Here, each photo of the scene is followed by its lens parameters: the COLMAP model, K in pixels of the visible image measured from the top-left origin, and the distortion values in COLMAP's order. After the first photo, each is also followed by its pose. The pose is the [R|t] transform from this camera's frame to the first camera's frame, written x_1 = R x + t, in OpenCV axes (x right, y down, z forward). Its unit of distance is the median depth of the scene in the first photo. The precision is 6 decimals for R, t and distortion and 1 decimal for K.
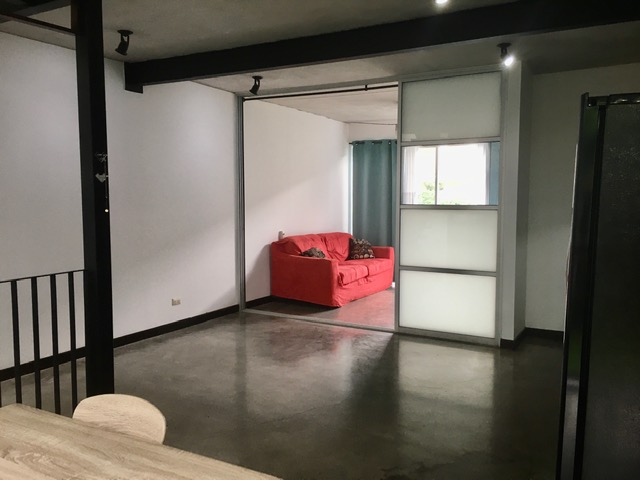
lens RADIAL K [[537.5, 0, 320.0], [0, 537.5, 240.0], [0, 0, 1]] dist [0.053105, -0.077923]
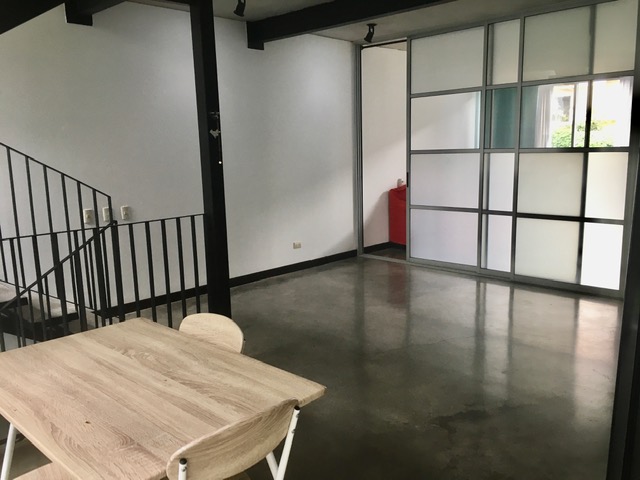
lens RADIAL K [[537.5, 0, 320.0], [0, 537.5, 240.0], [0, 0, 1]] dist [0.053105, -0.077923]
pose [[0.966670, 0.015959, -0.255526, 0.101997], [0.008566, 0.995481, 0.094579, 0.003197], [0.255880, -0.093615, 0.962165, -0.056405]]
